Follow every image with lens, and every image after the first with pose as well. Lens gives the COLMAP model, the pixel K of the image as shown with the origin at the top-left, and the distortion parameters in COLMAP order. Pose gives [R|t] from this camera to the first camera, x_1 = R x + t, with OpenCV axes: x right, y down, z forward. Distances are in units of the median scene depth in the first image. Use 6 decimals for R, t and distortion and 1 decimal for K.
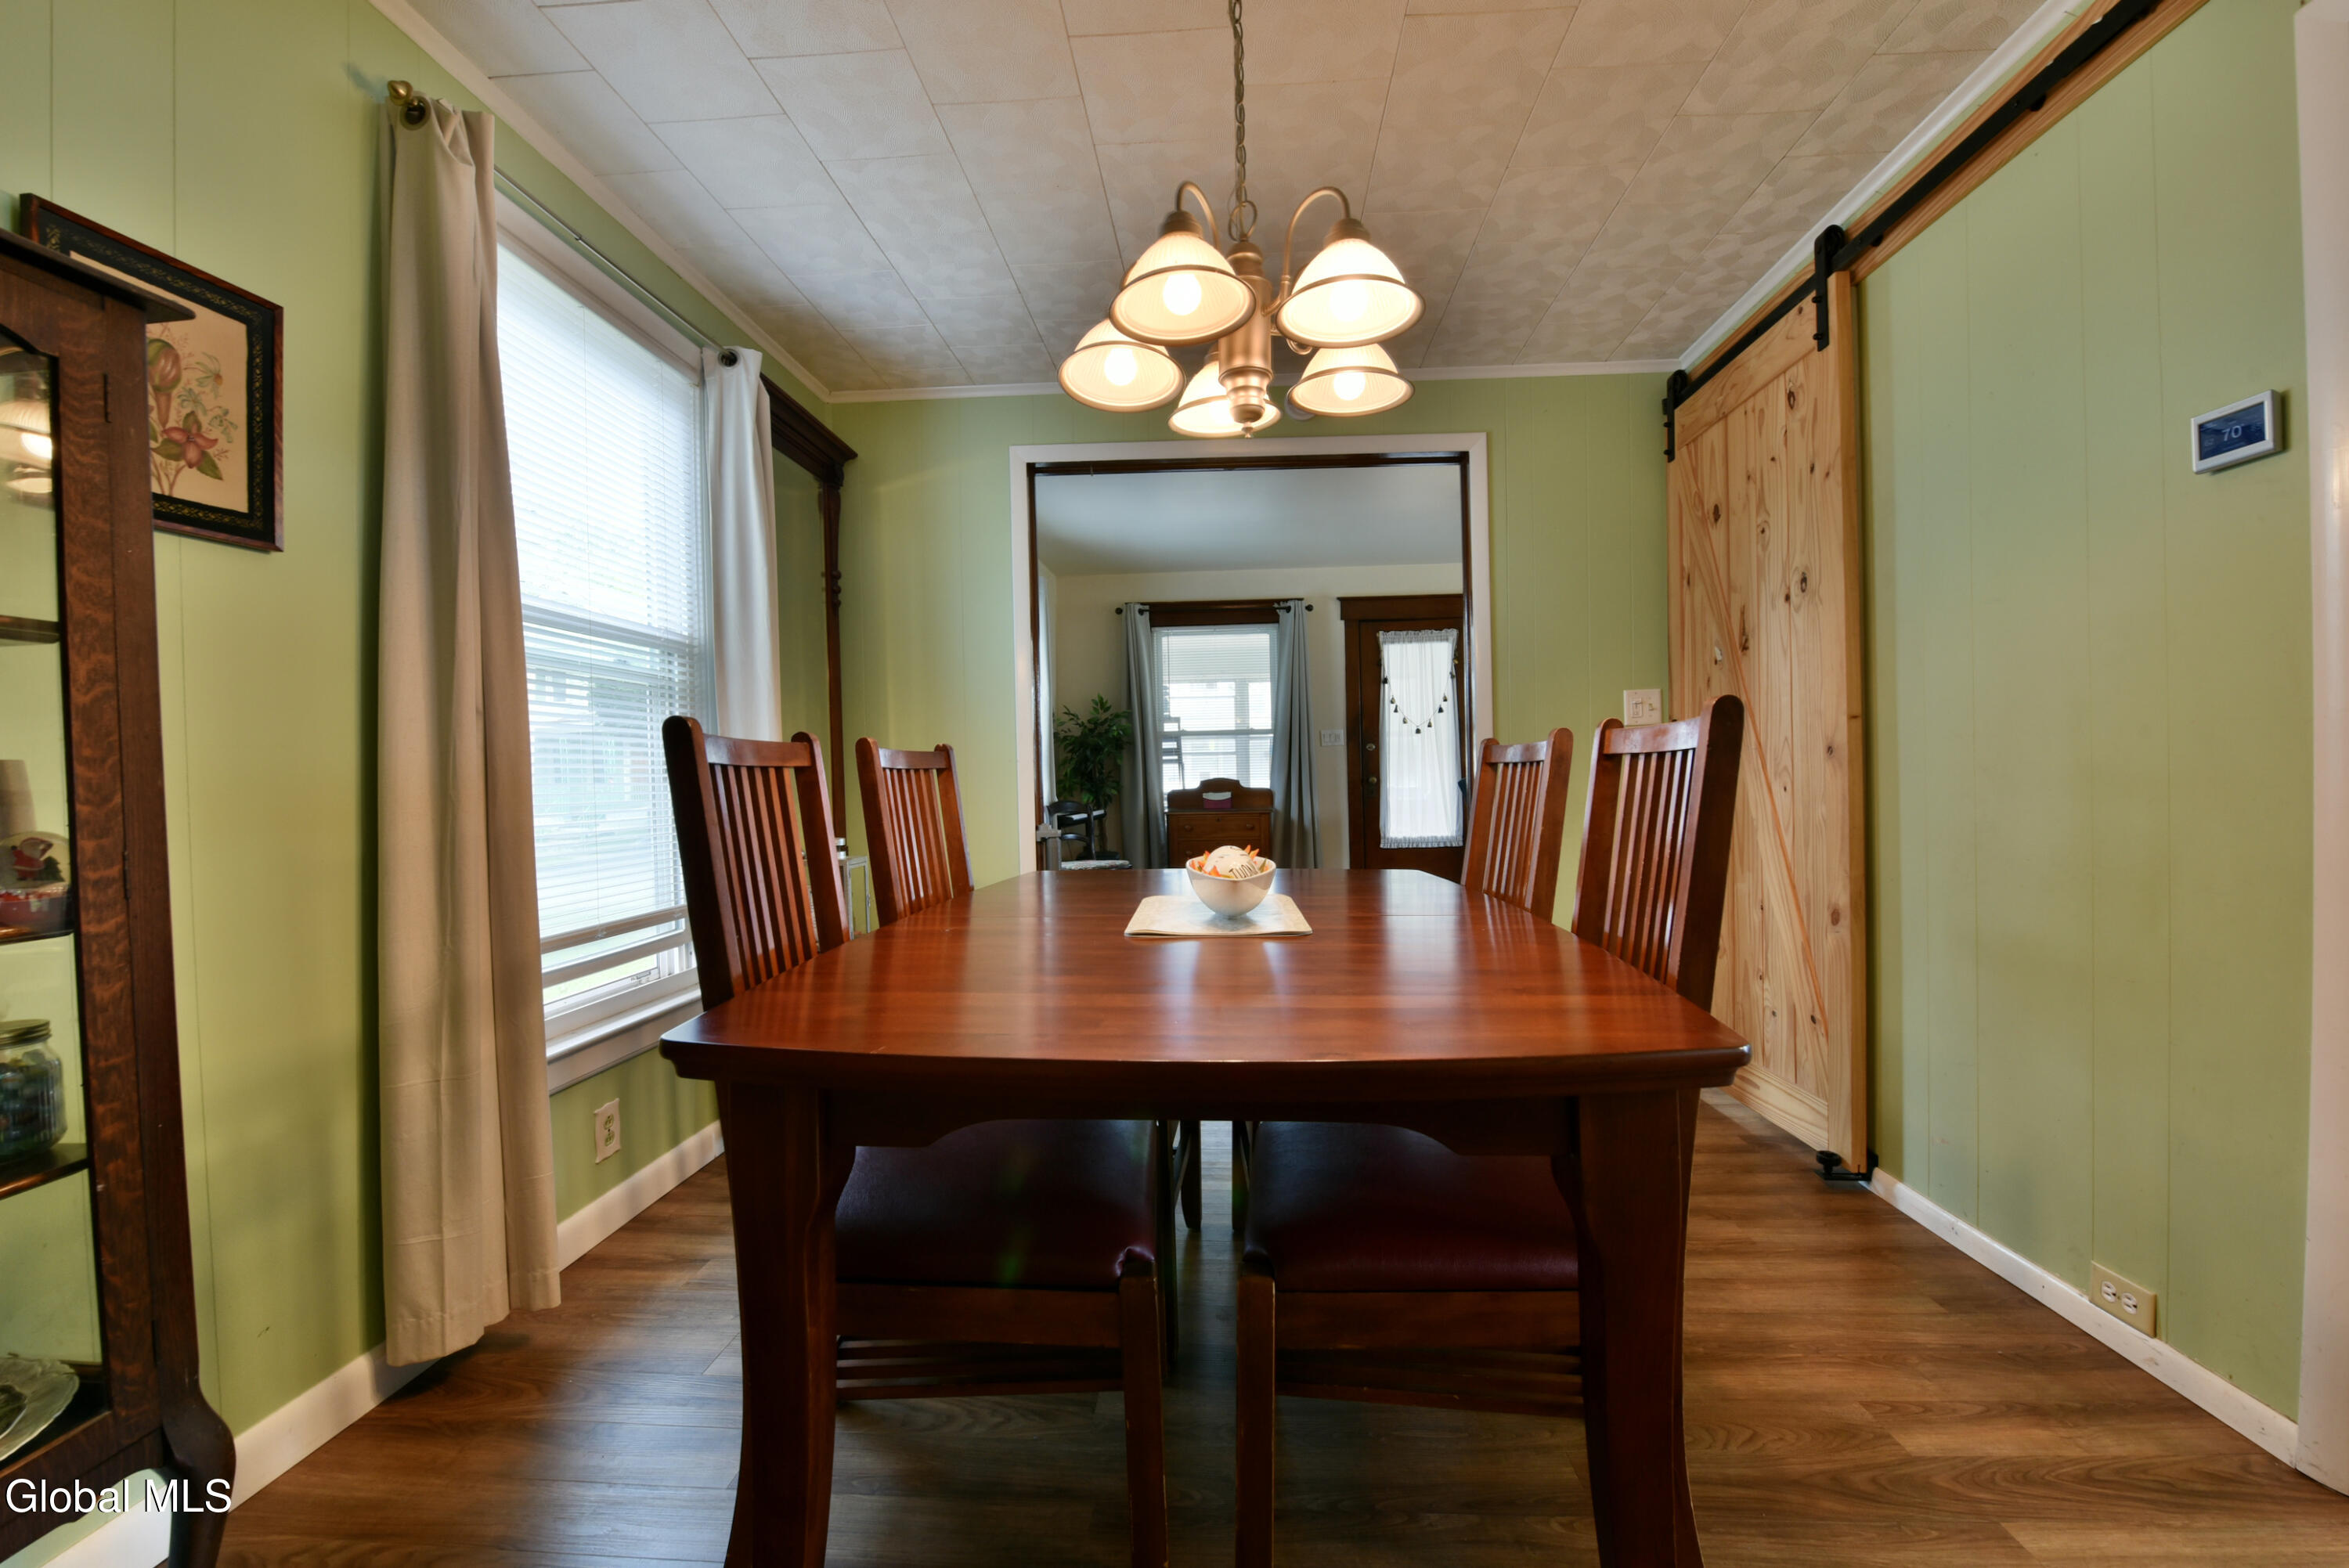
lens RADIAL K [[960.9, 0, 1180.8], [0, 960.9, 785.1], [0, 0, 1]] dist [-0.011957, -0.004436]
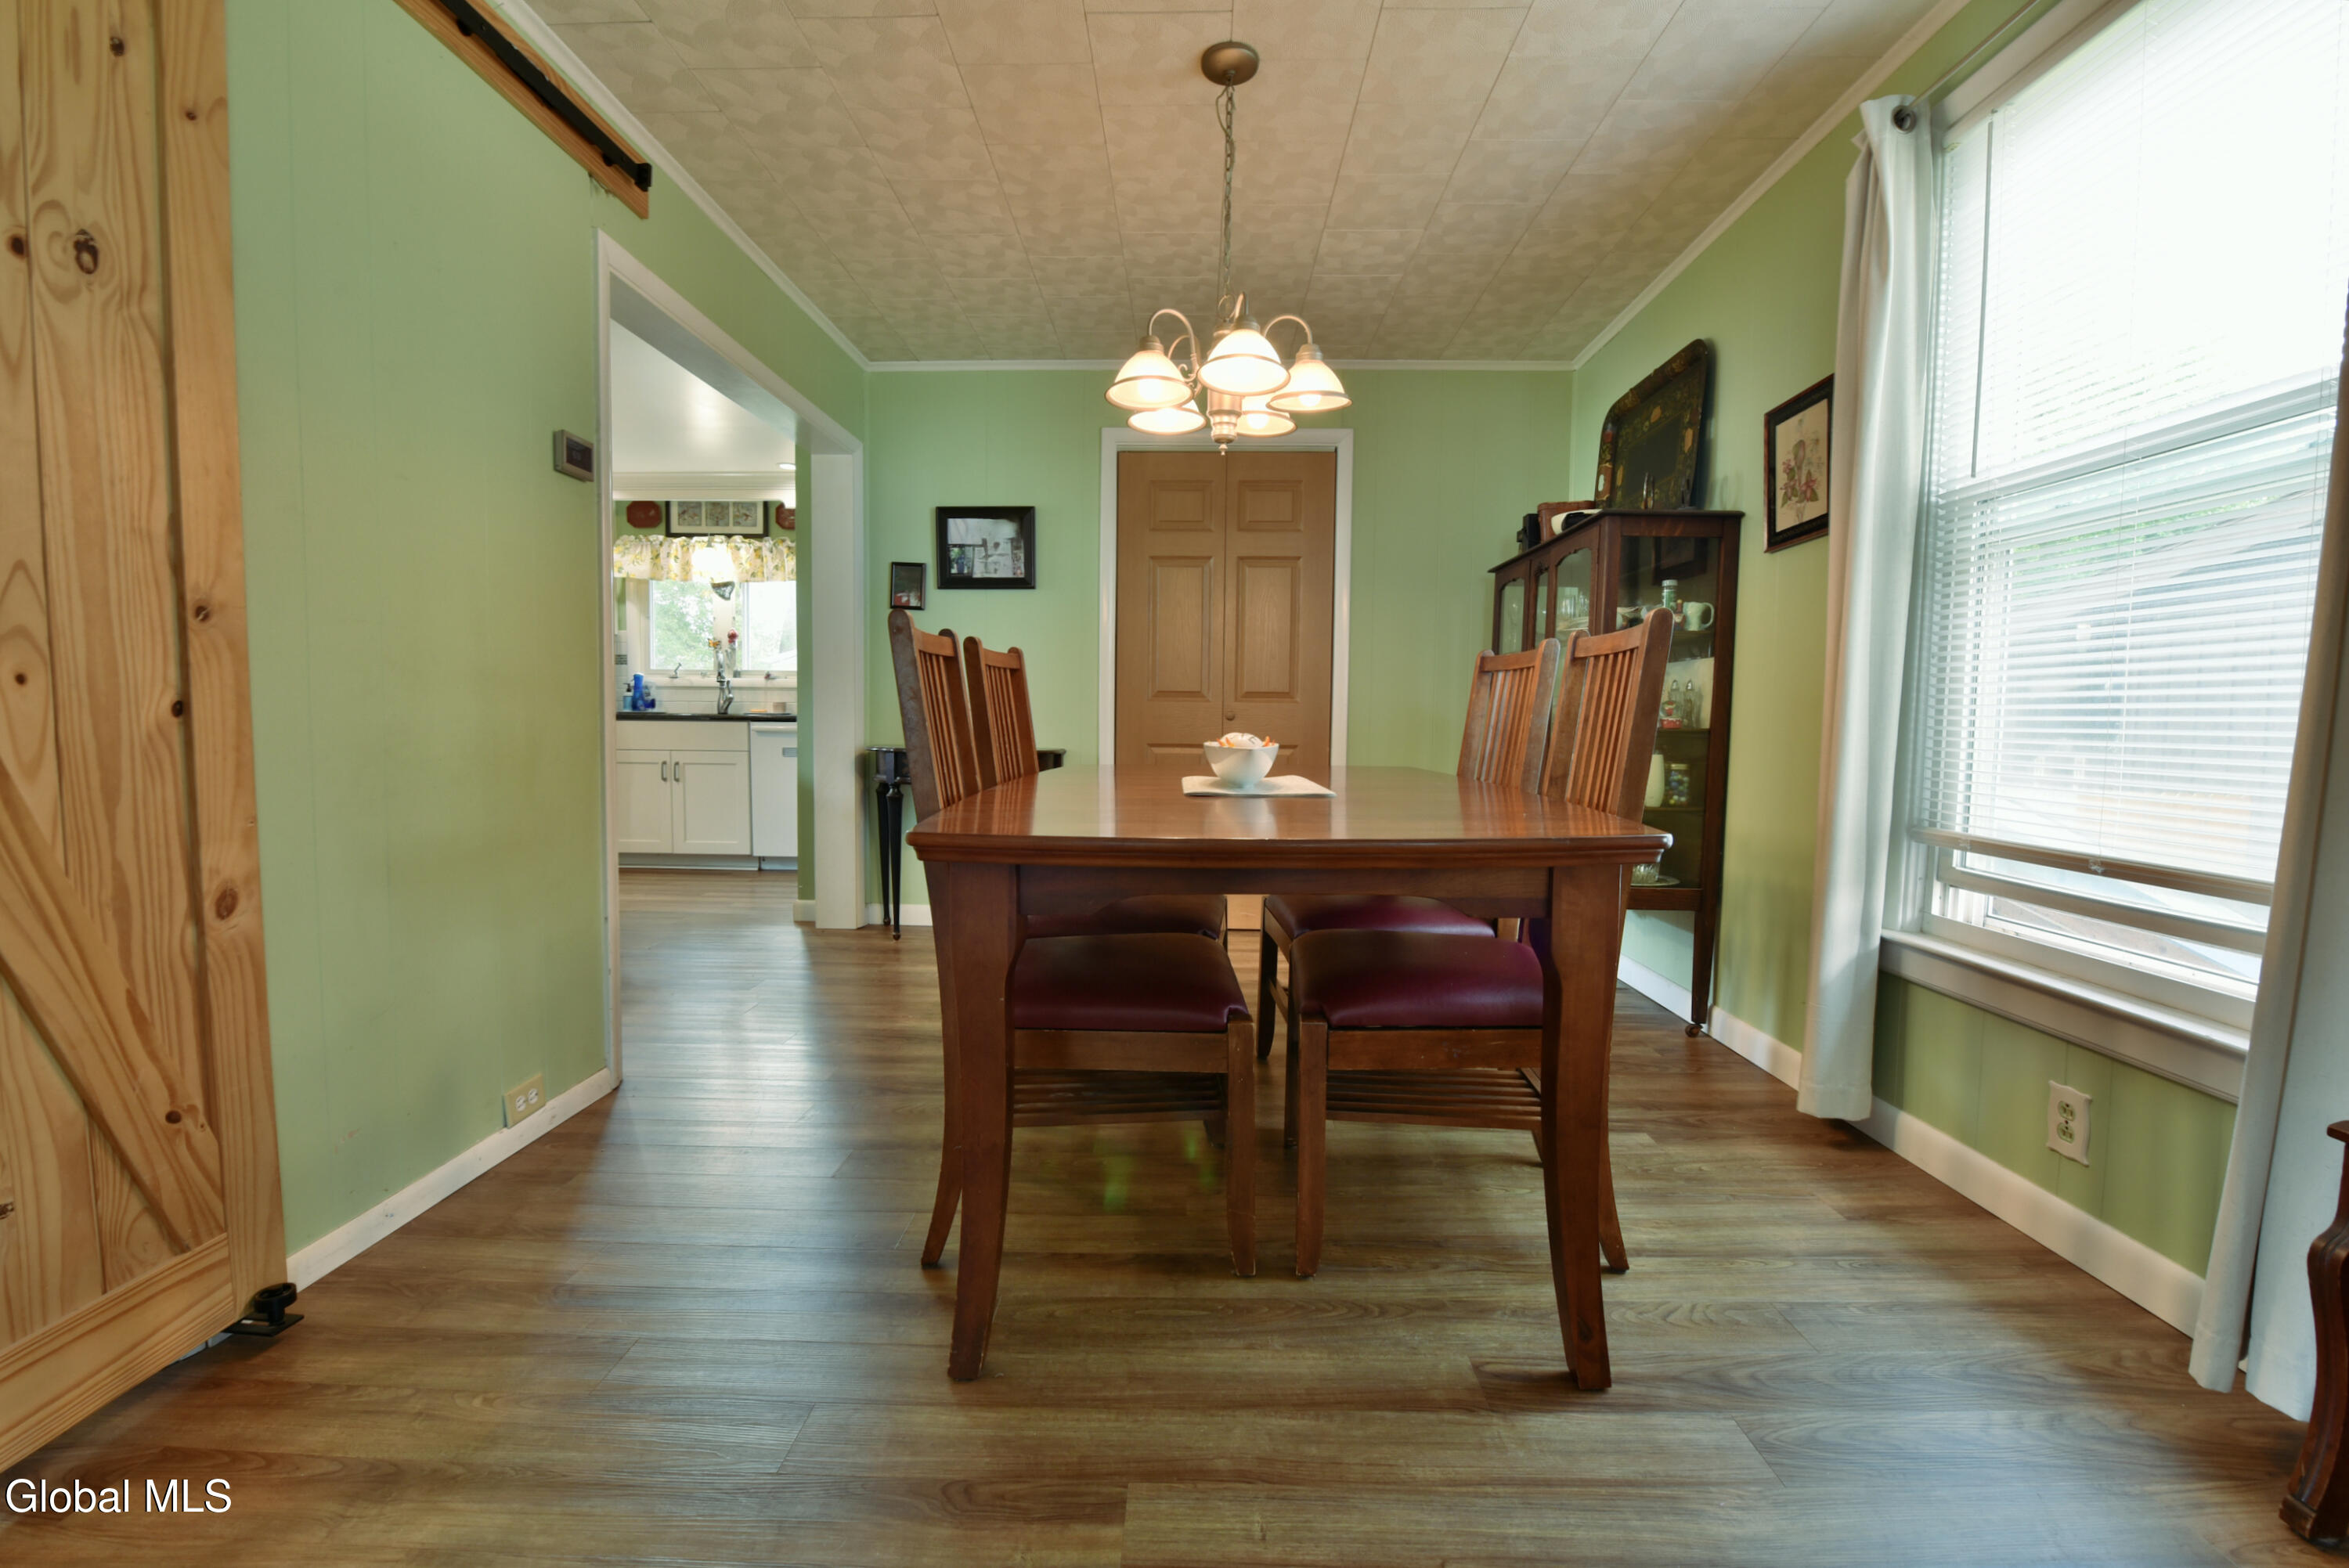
lens RADIAL K [[960.9, 0, 1180.8], [0, 960.9, 785.1], [0, 0, 1]] dist [-0.011957, -0.004436]
pose [[-0.999107, 0.011535, -0.040645, 0.125485], [0.008217, 0.996690, 0.080883, 0.024431], [0.041443, 0.080477, -0.995895, 1.576842]]
